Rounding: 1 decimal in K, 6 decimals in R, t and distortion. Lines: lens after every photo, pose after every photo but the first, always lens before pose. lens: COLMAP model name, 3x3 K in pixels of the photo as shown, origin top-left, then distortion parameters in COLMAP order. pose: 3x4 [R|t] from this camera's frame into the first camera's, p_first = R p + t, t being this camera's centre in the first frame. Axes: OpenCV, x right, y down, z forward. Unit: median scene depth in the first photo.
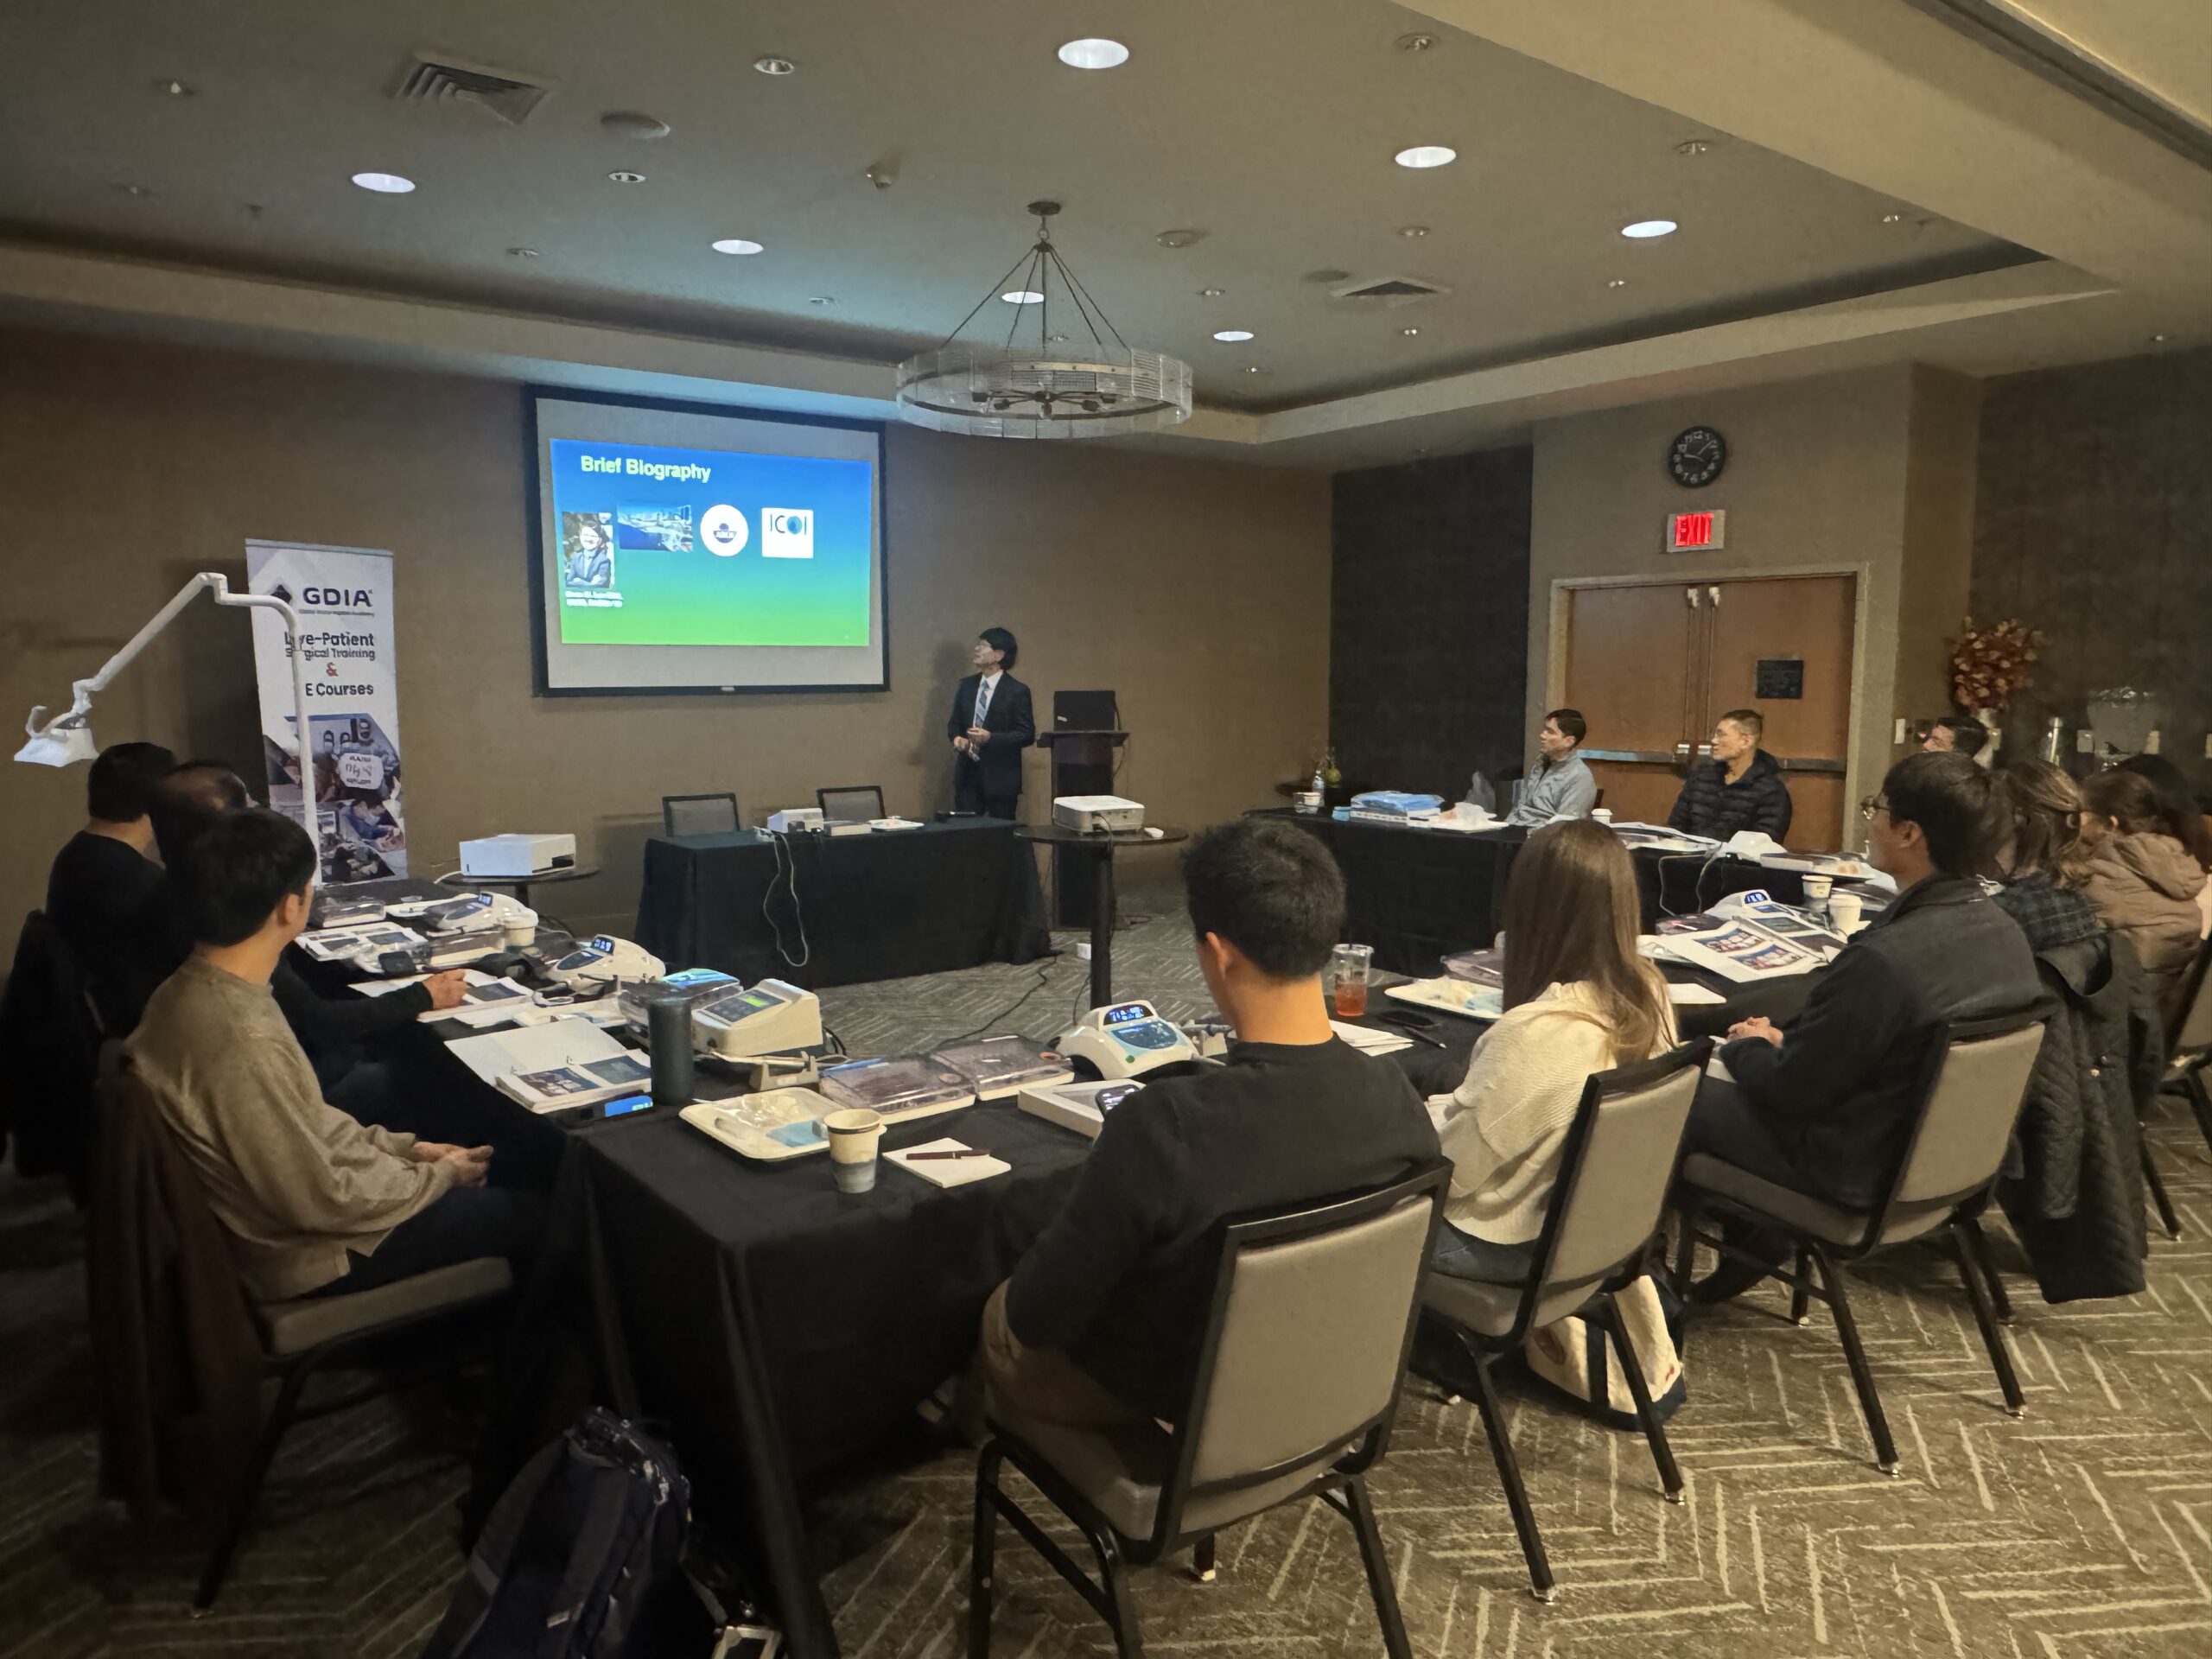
lens RADIAL K [[1502.7, 0, 1106.0], [0, 1502.7, 829.5], [0, 0, 1]] dist [-0.005375, 0.004357]
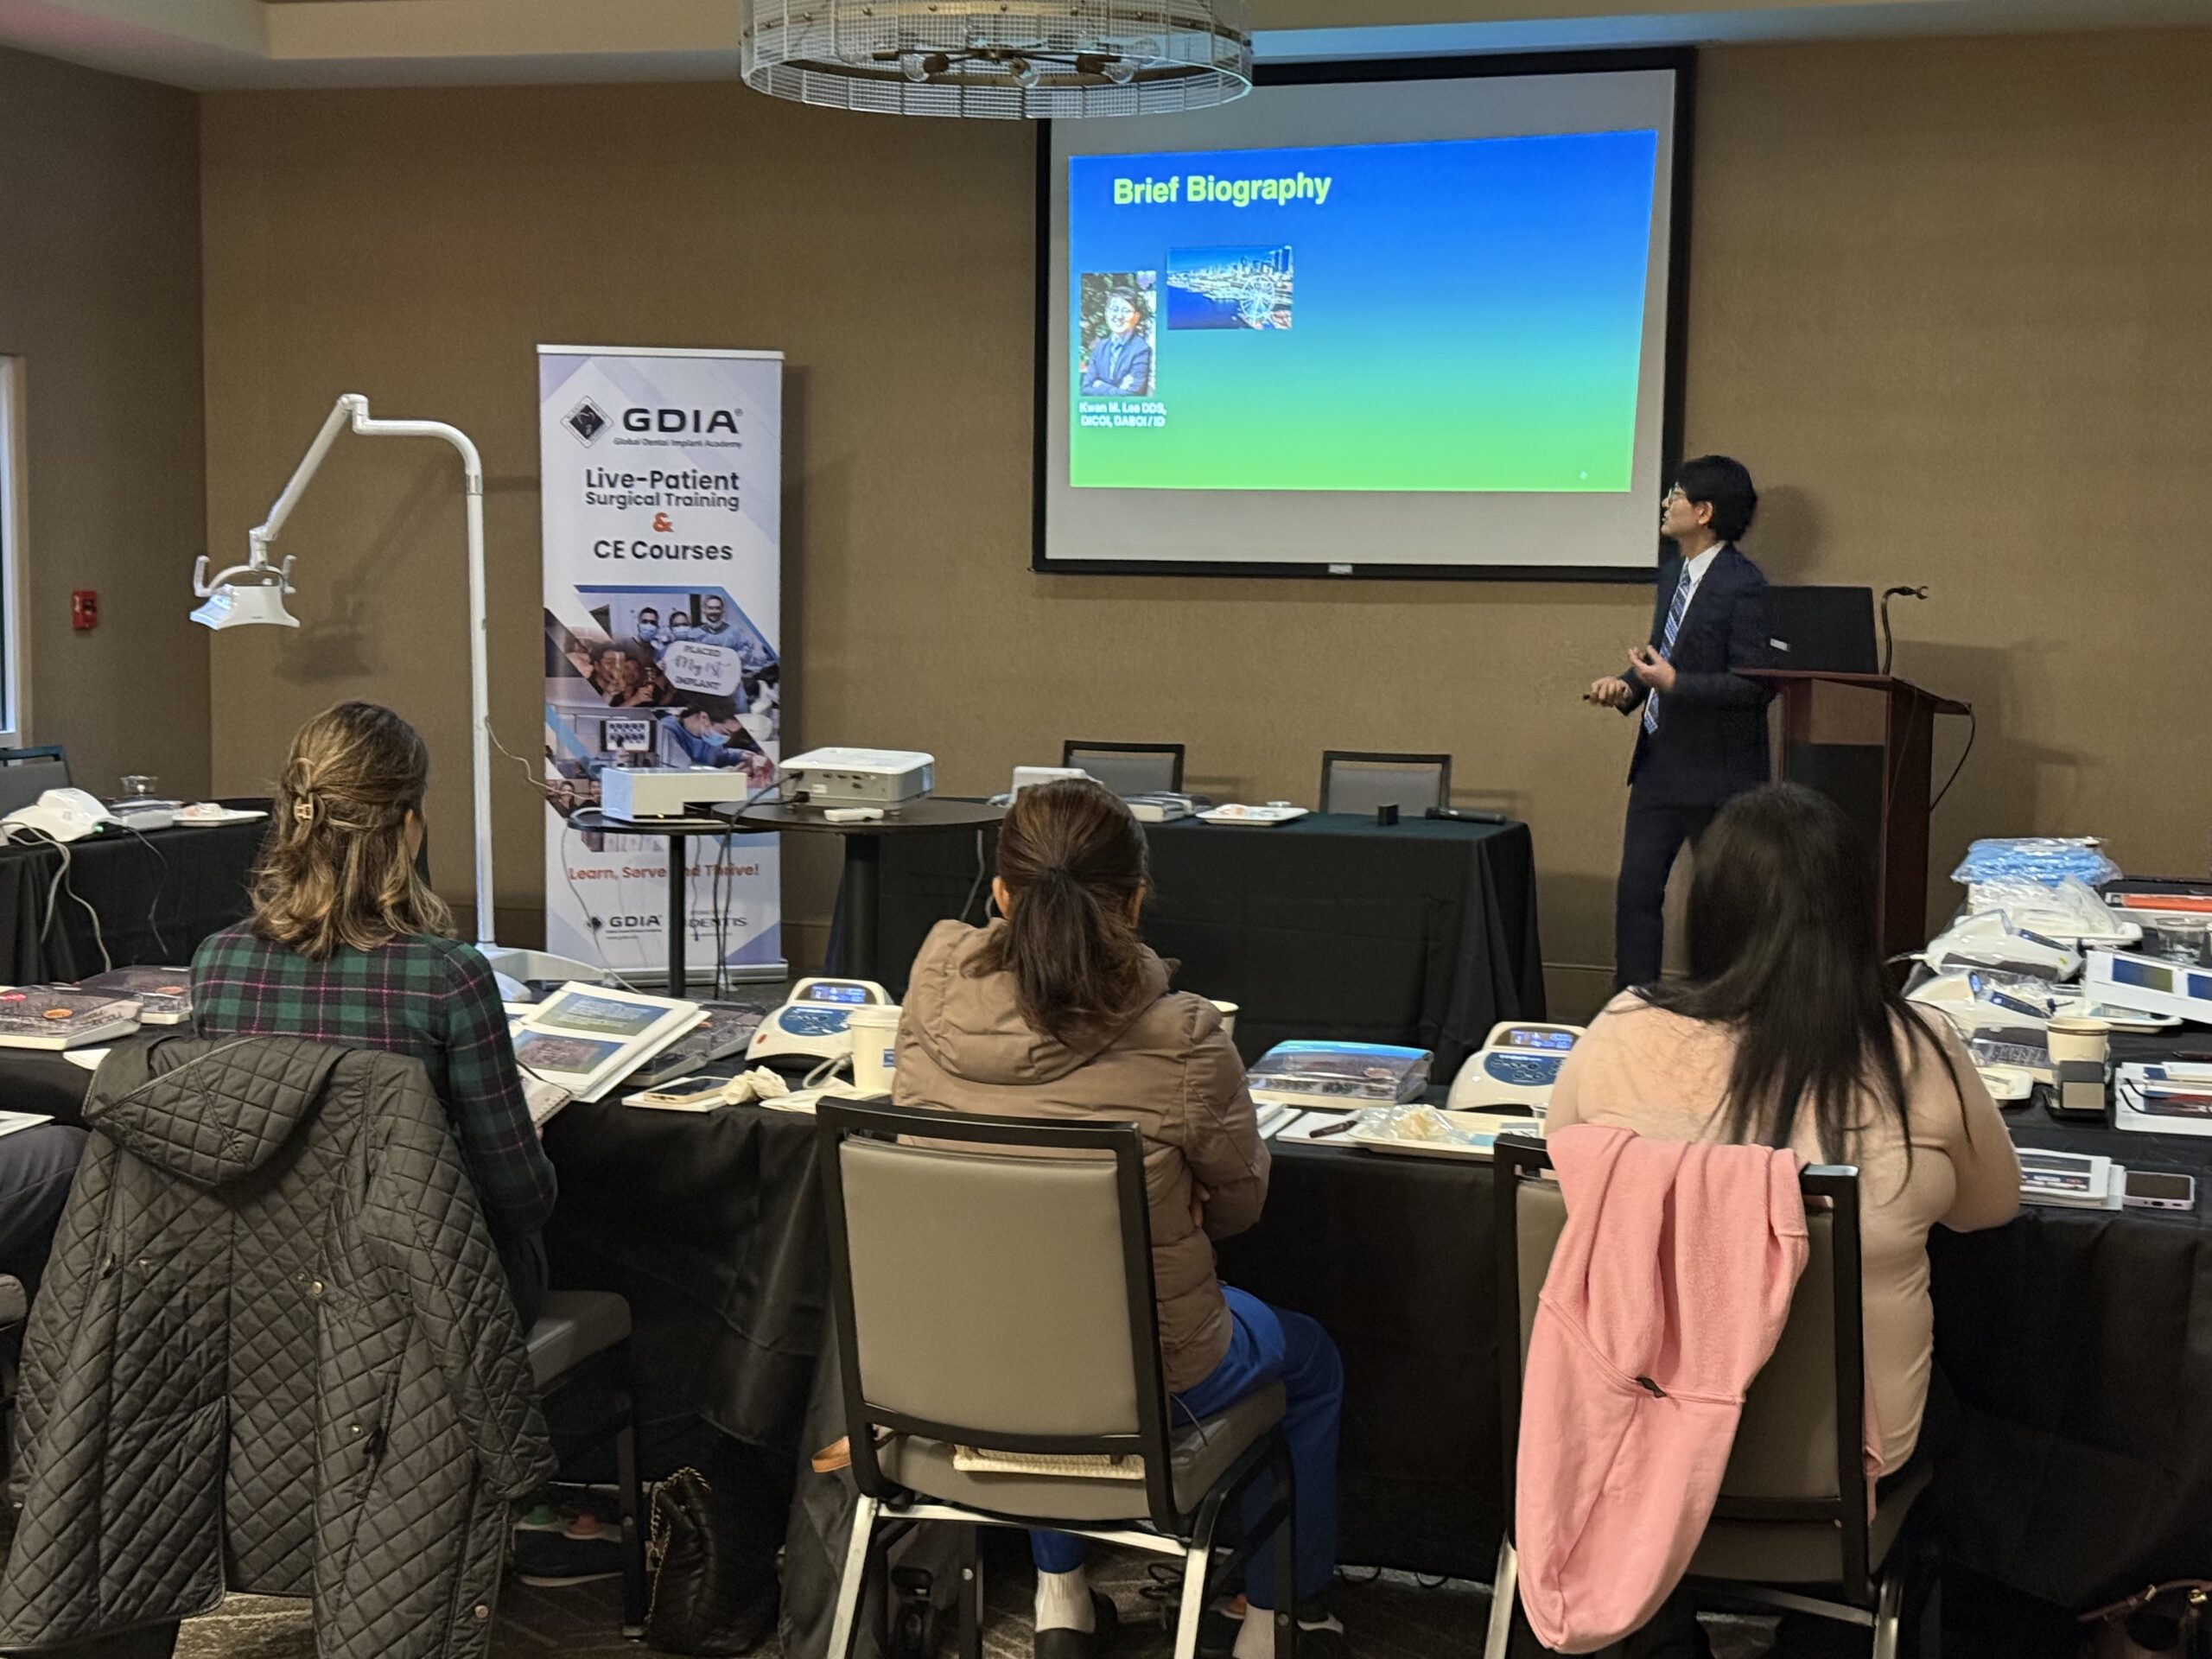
lens RADIAL K [[3248.0, 0, 1065.4], [0, 3248.0, 829.7], [0, 0, 1]] dist [0.157551, -0.083754]
pose [[0.558991, 0.086836, -0.824614, 0.851604], [-0.103449, 0.994035, 0.034550, -0.033722], [0.822695, 0.065992, 0.564640, 0.281495]]
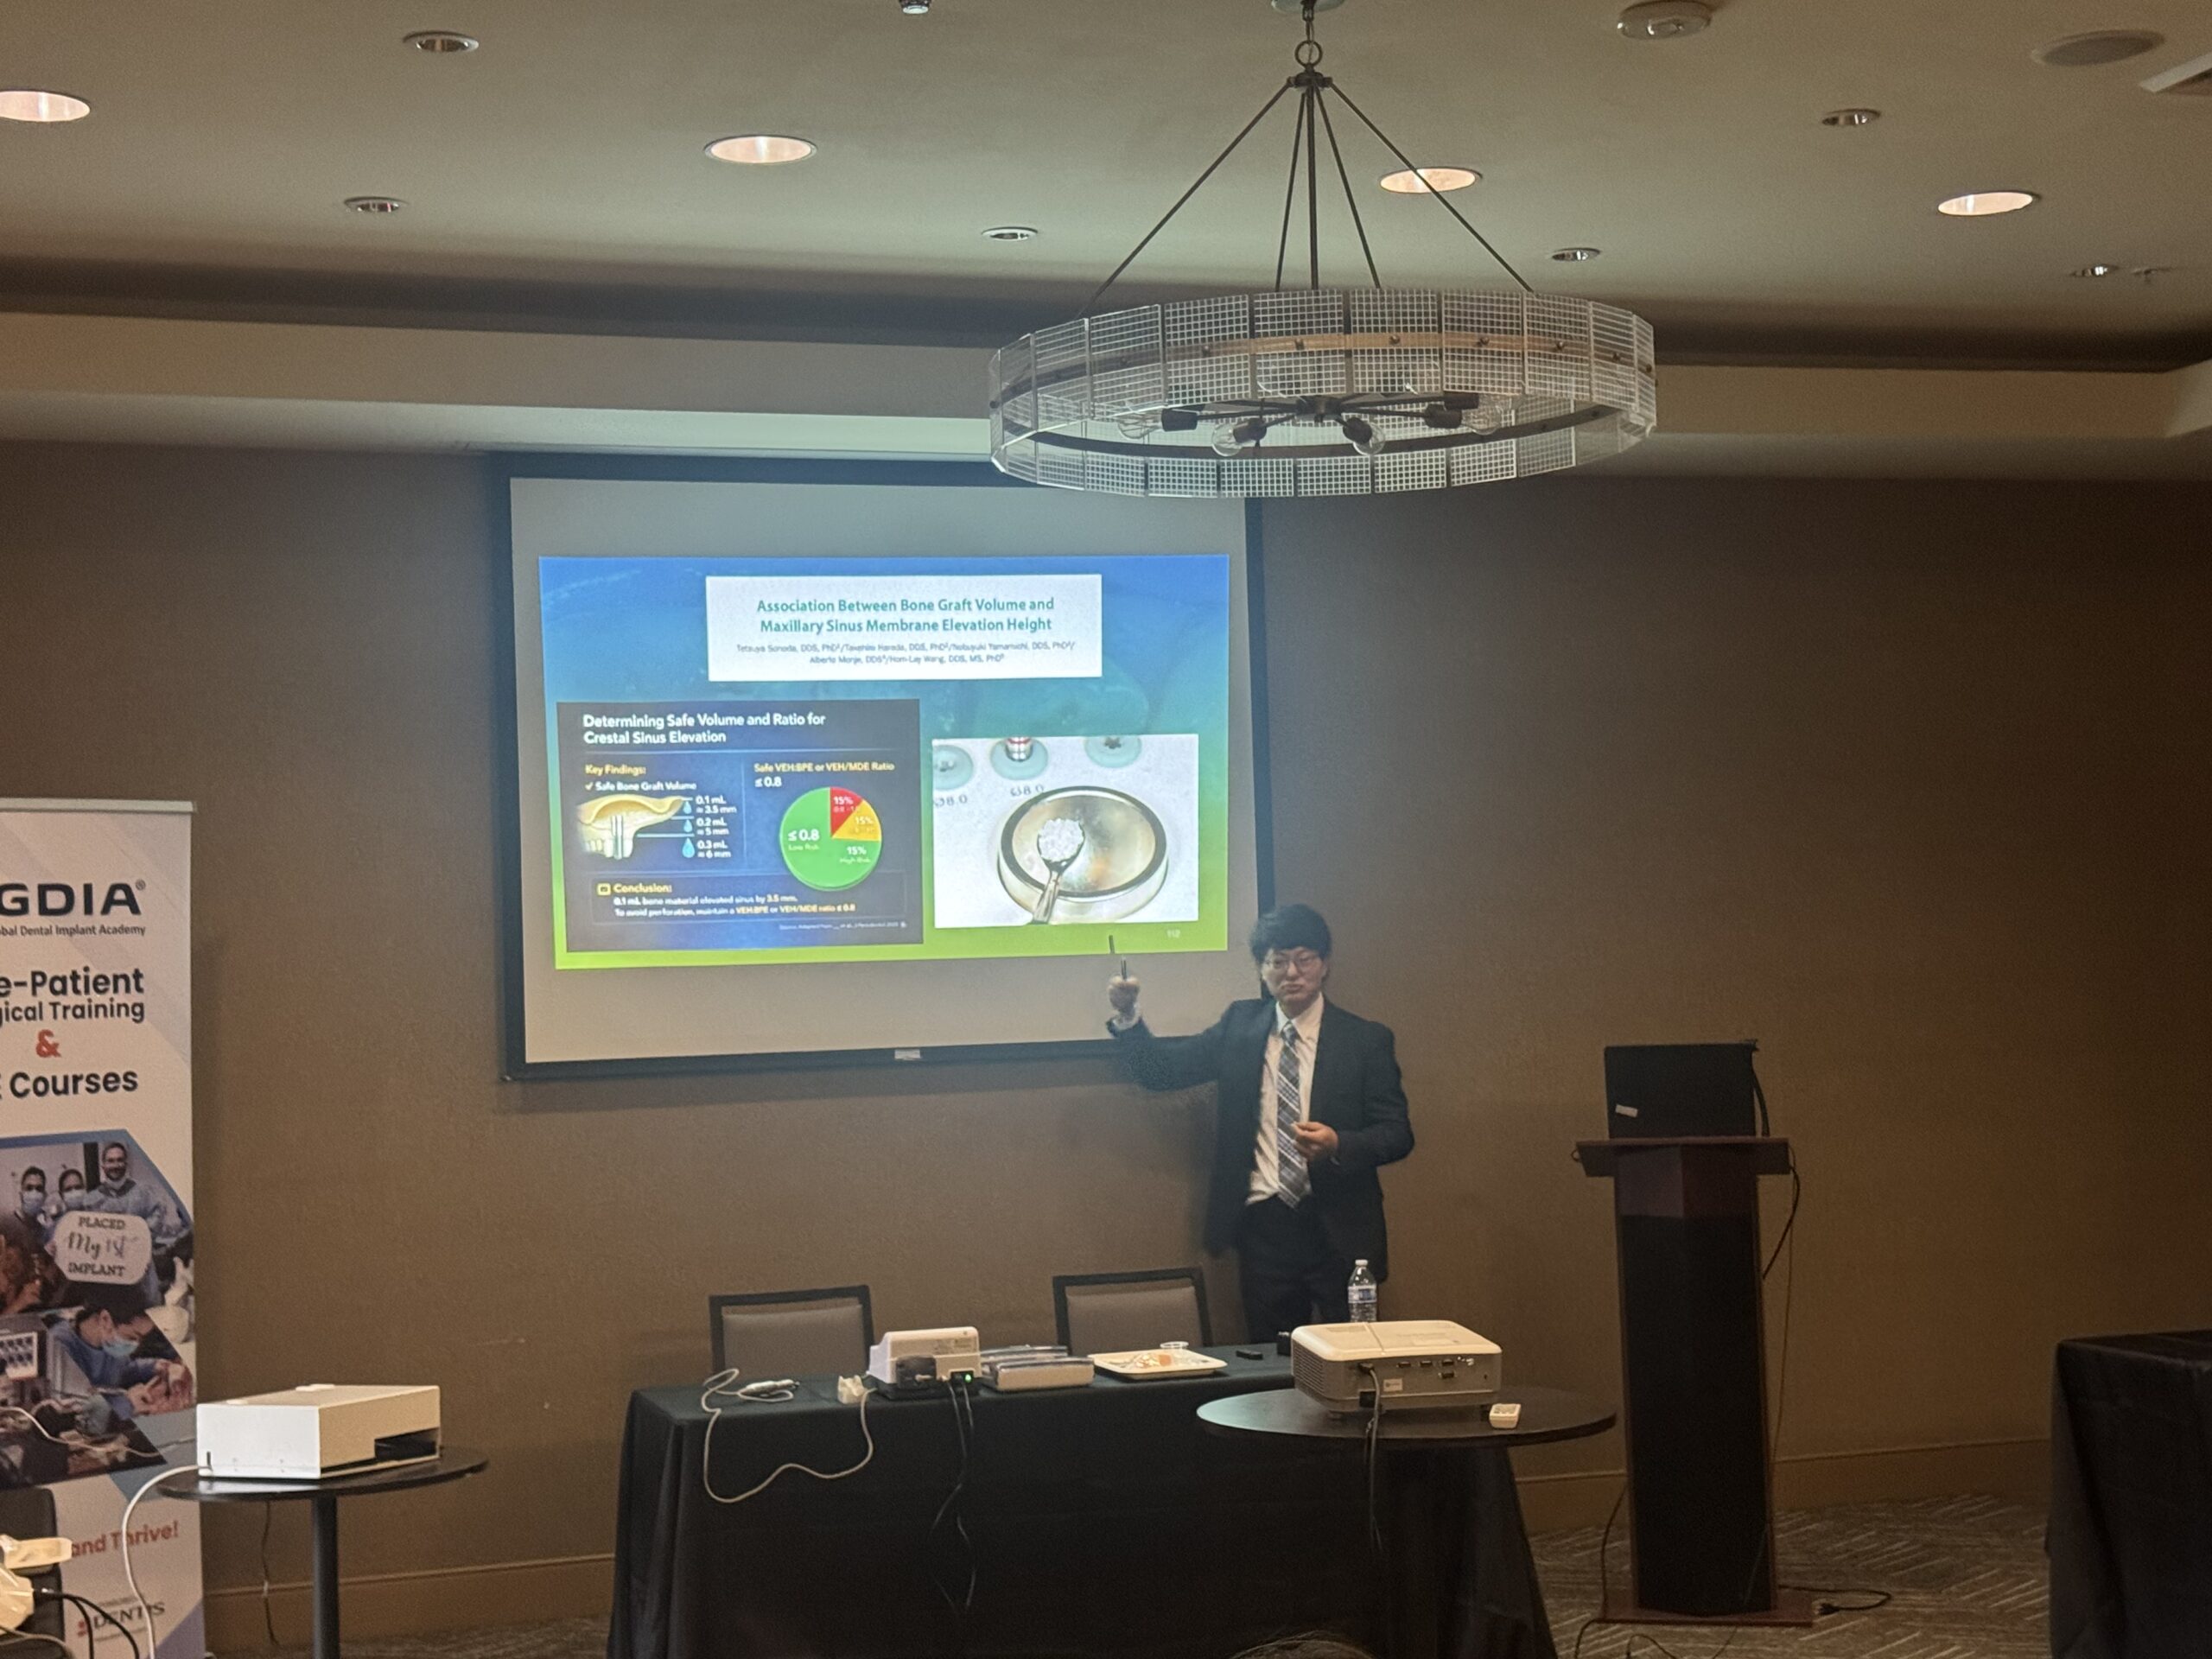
lens RADIAL K [[3311.7, 0, 1133.5], [0, 3311.7, 842.9], [0, 0, 1]] dist [0.136514, -0.178095]
pose [[0.941617, -0.039614, -0.334347, 0.192538], [-0.007350, 0.990399, -0.138044, -0.020921], [0.336605, 0.132442, 0.932285, 0.070610]]
